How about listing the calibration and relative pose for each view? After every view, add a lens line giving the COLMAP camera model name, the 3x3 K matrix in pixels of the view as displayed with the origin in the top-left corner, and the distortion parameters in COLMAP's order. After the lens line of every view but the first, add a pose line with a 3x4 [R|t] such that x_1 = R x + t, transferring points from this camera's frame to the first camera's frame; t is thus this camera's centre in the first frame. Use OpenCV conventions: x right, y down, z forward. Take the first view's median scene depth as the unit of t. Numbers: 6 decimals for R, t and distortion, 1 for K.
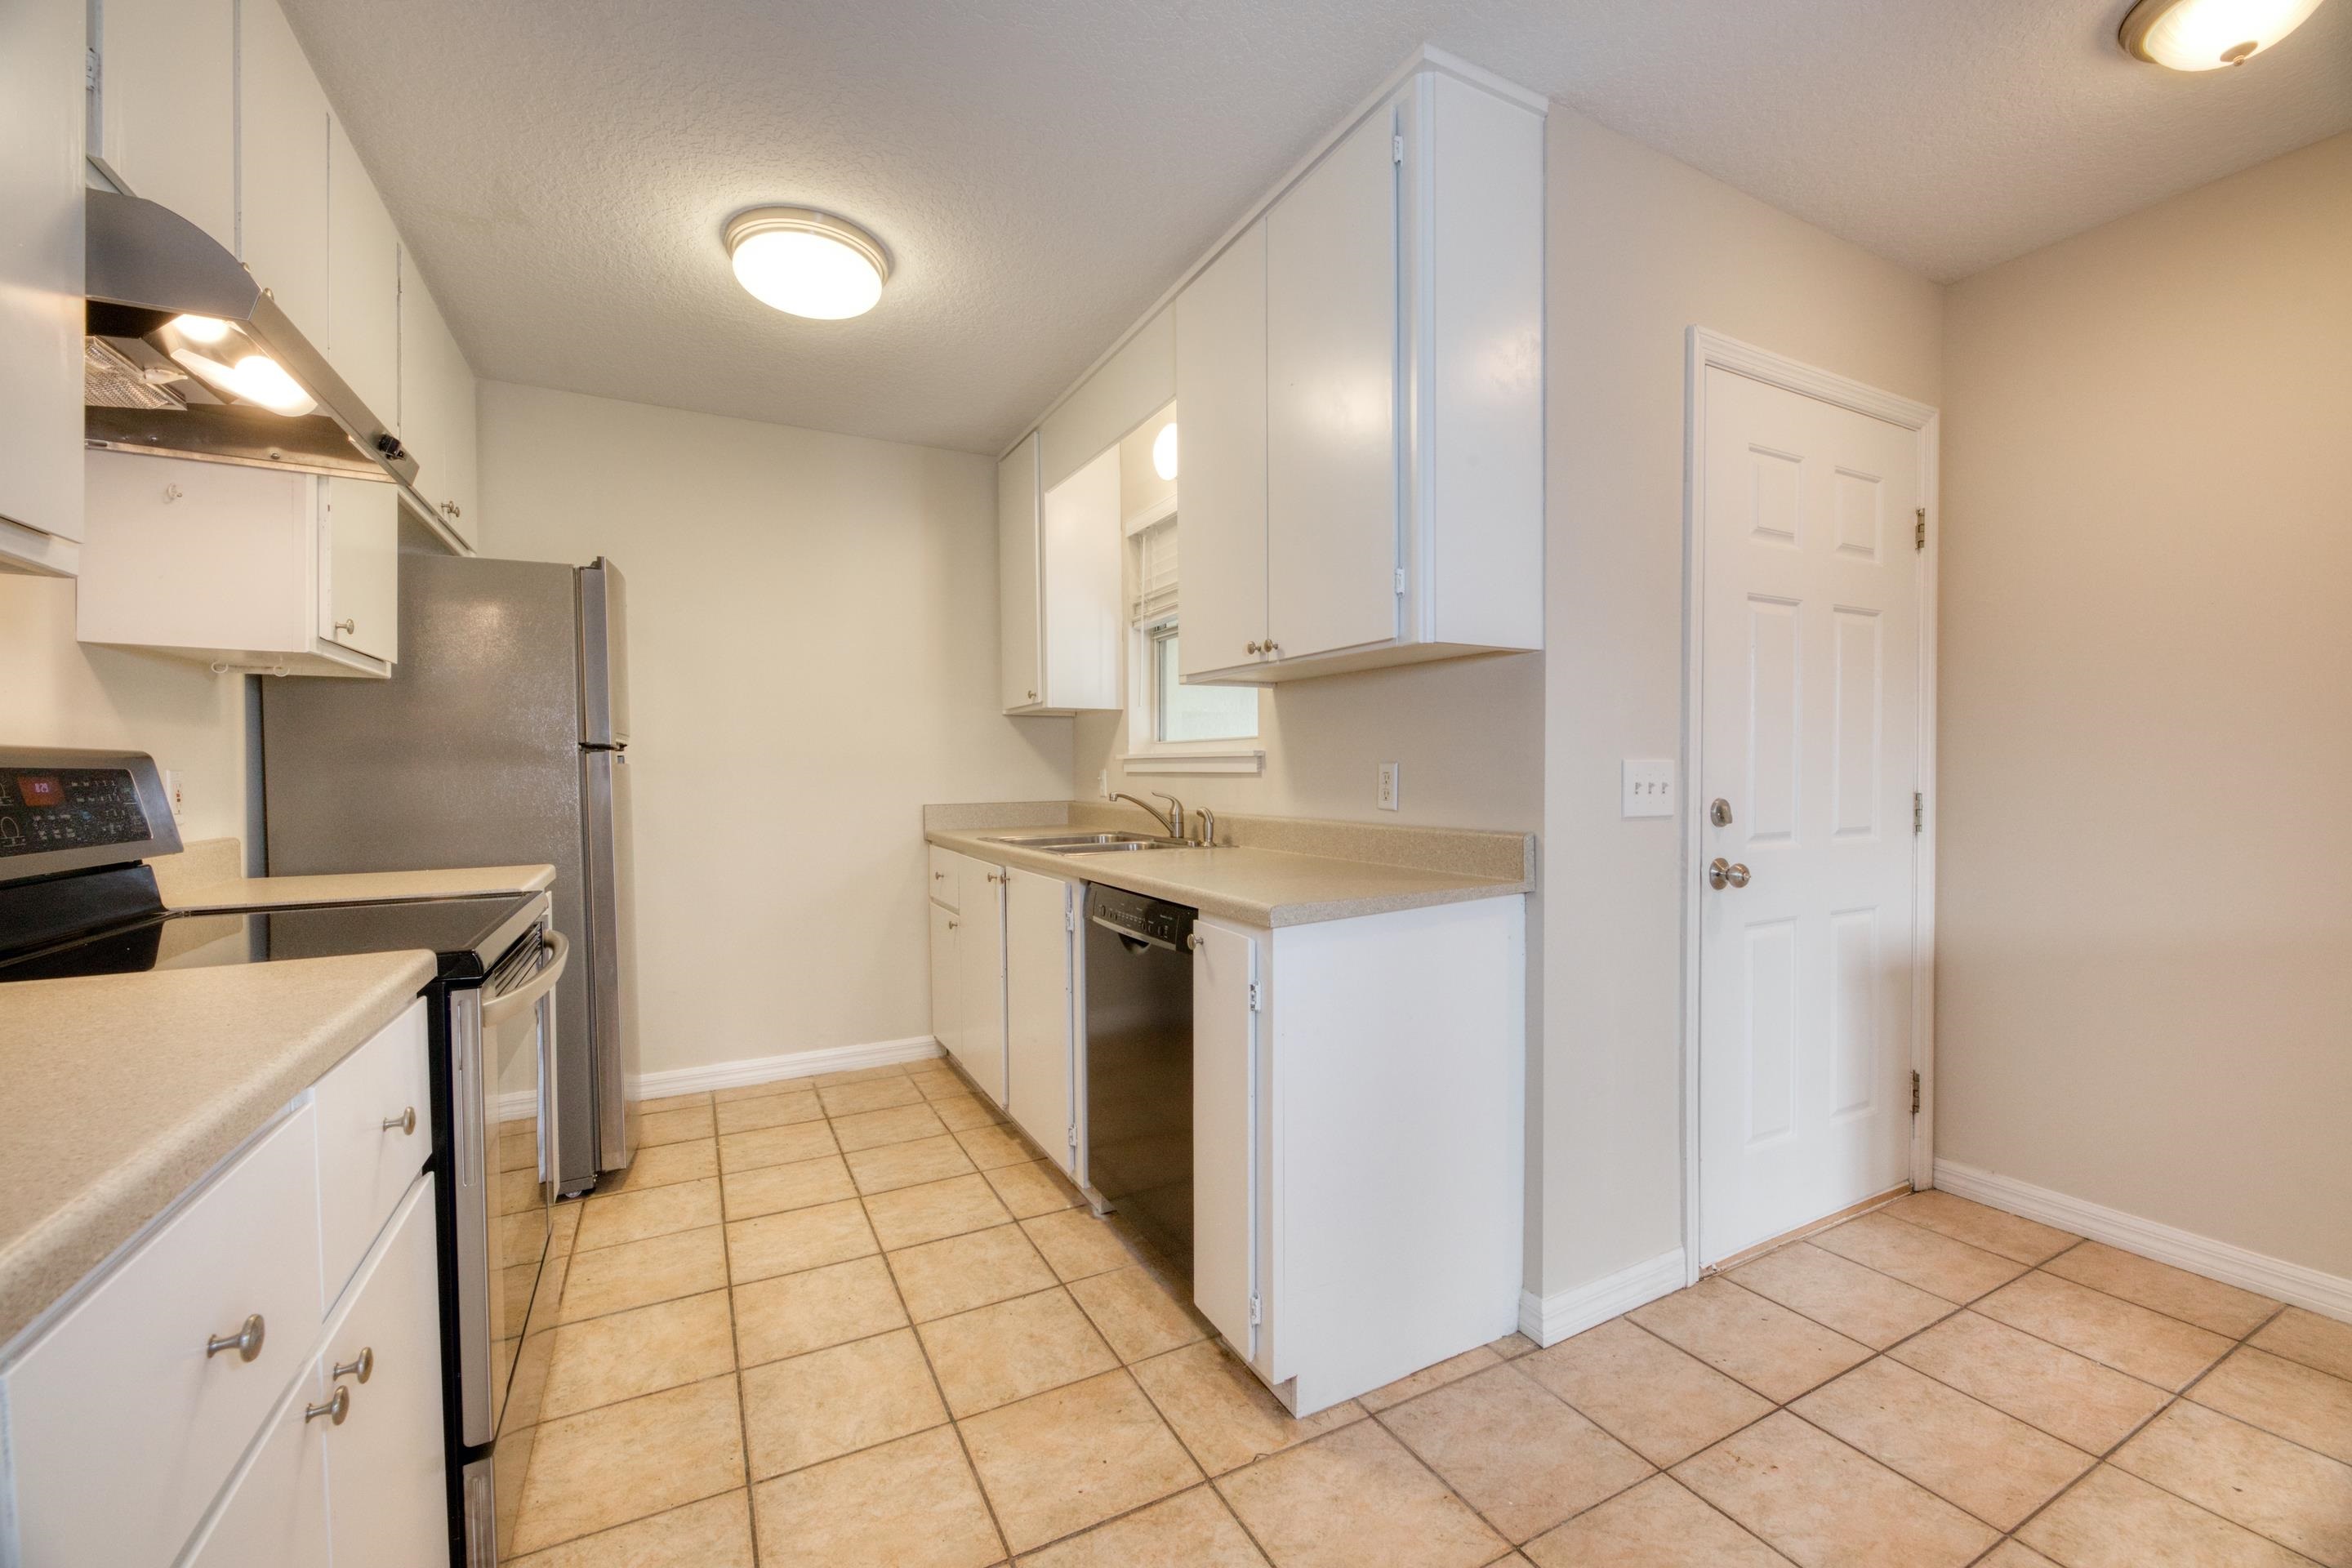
lens RADIAL K [[942.7, 0, 1170.9], [0, 942.7, 782.7], [0, 0, 1]] dist [0.001141, -0.002530]
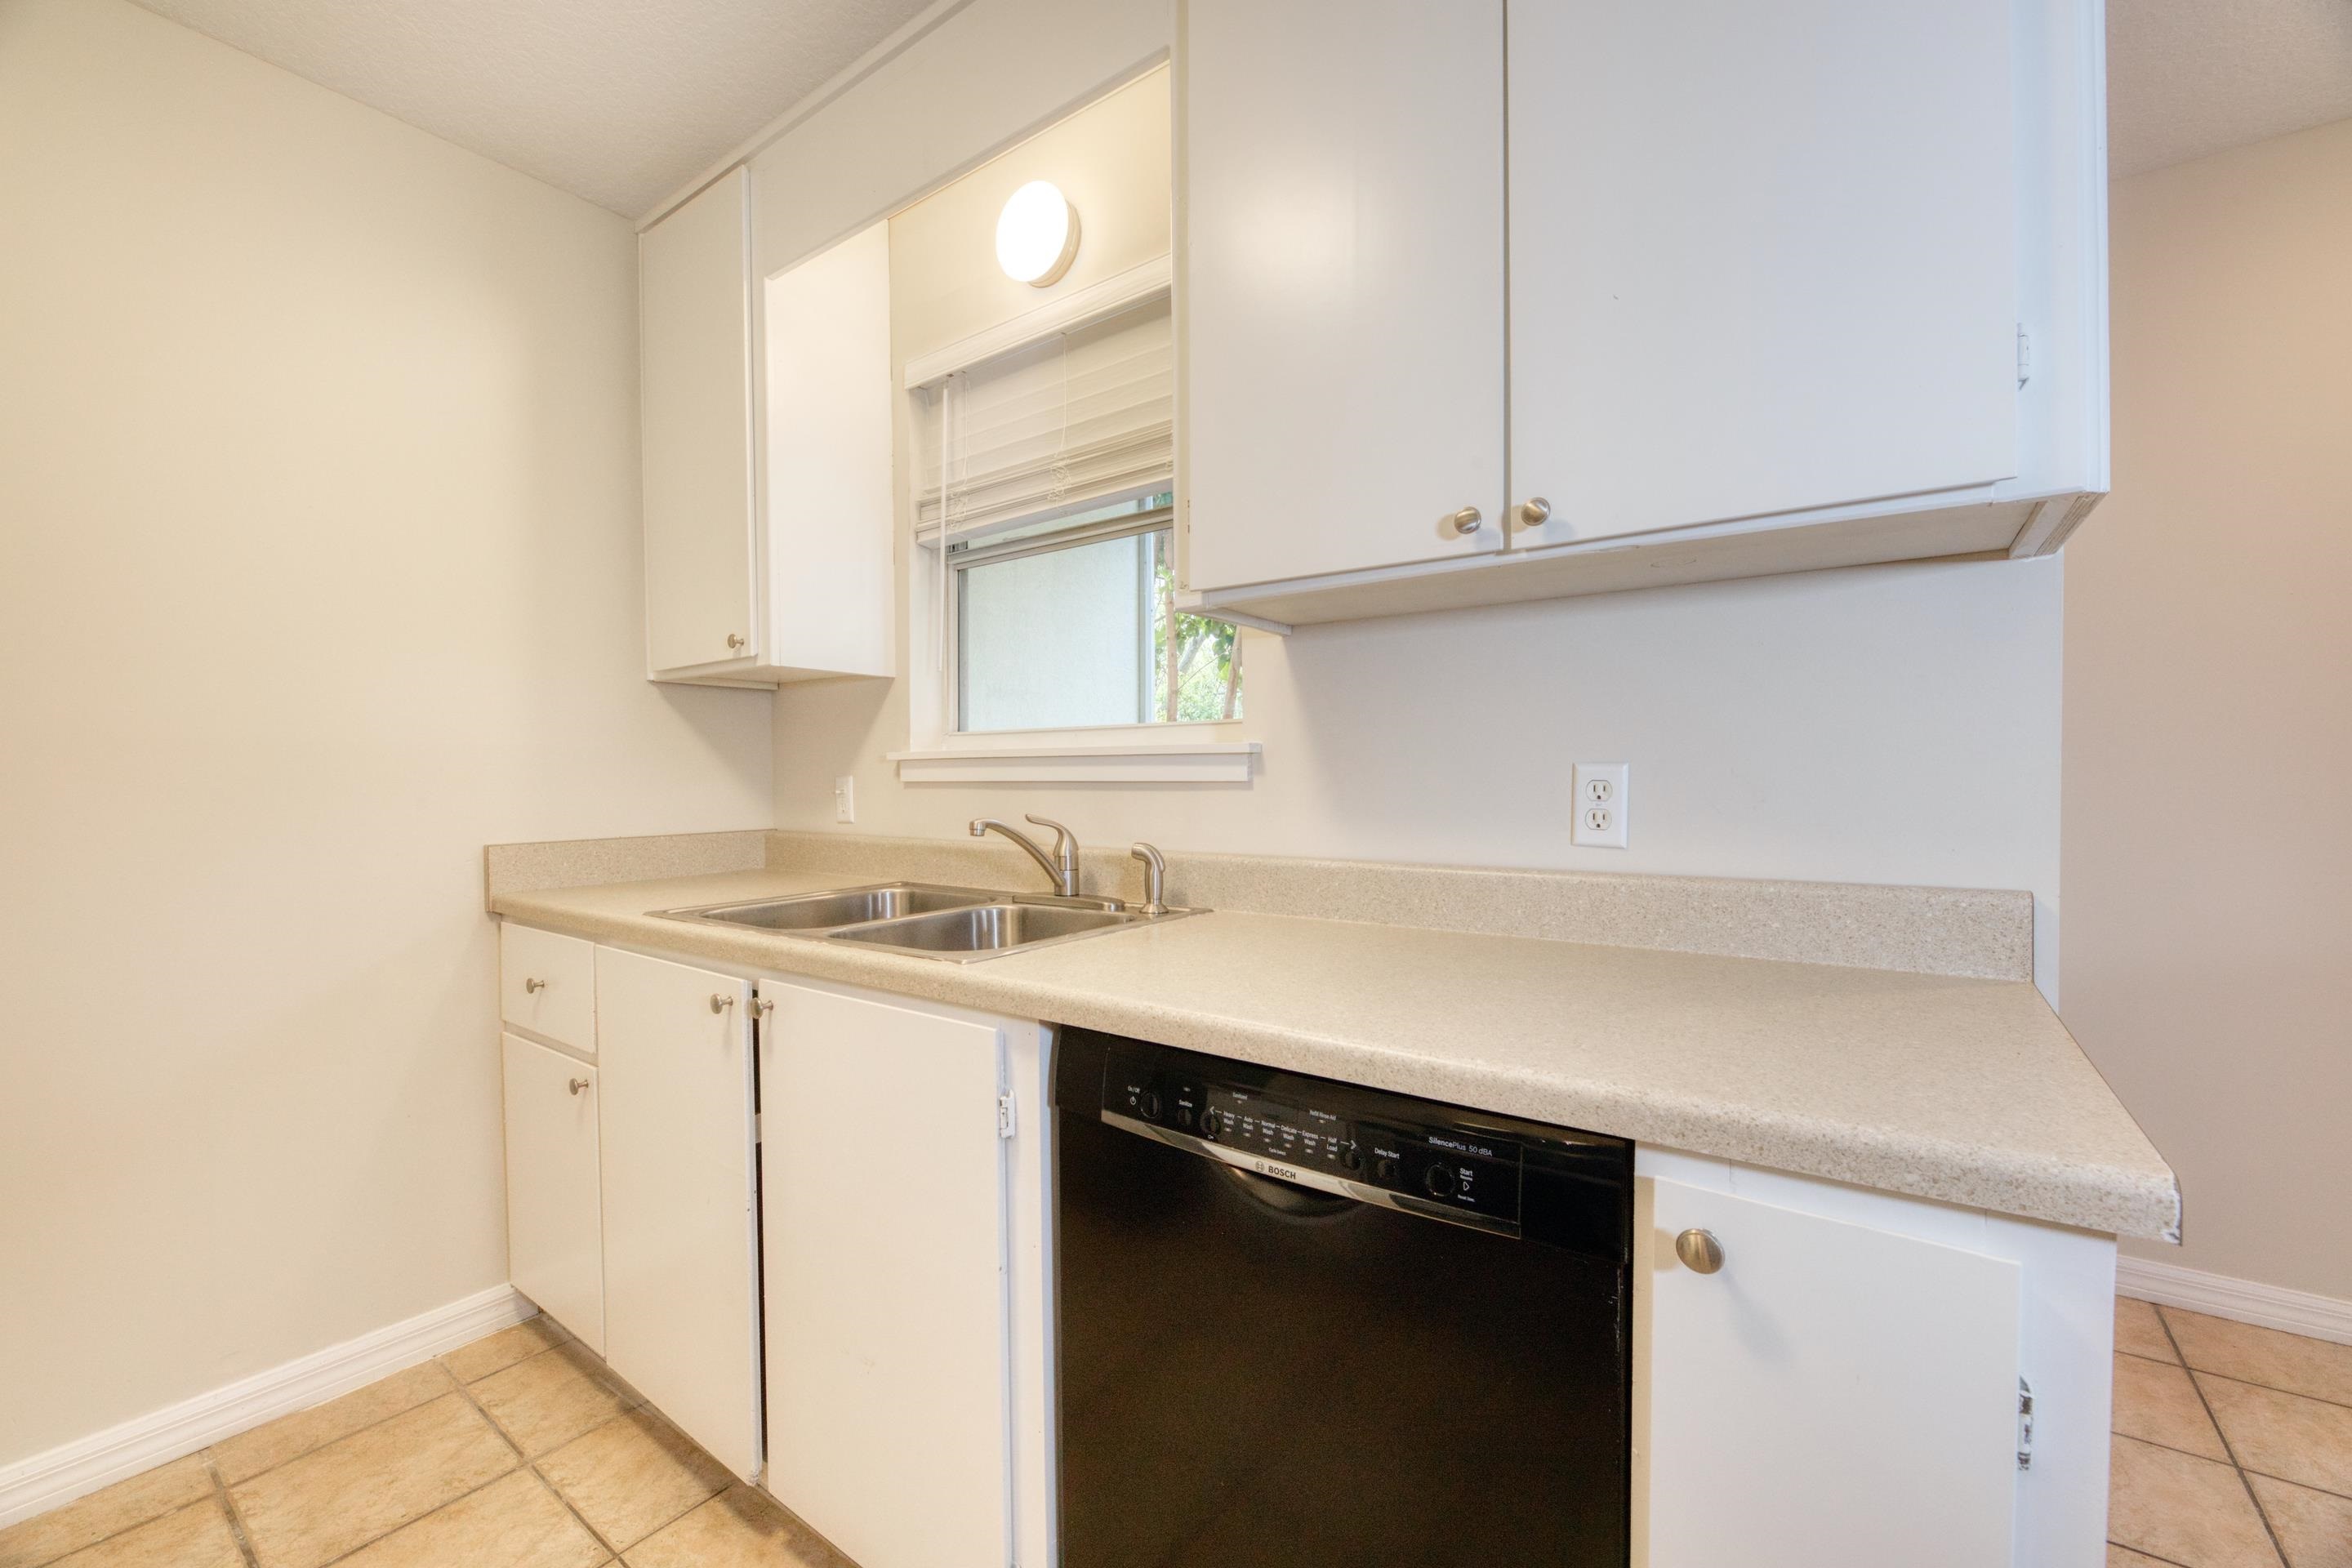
lens RADIAL K [[953.2, 0, 1175.5], [0, 953.2, 788.2], [0, 0, 1]] dist [0.000019, -0.003699]
pose [[0.899033, -0.004574, 0.437856, -0.214755], [0.007026, 0.999967, -0.003980, -0.004796], [-0.437824, 0.006655, 0.899036, 0.518673]]
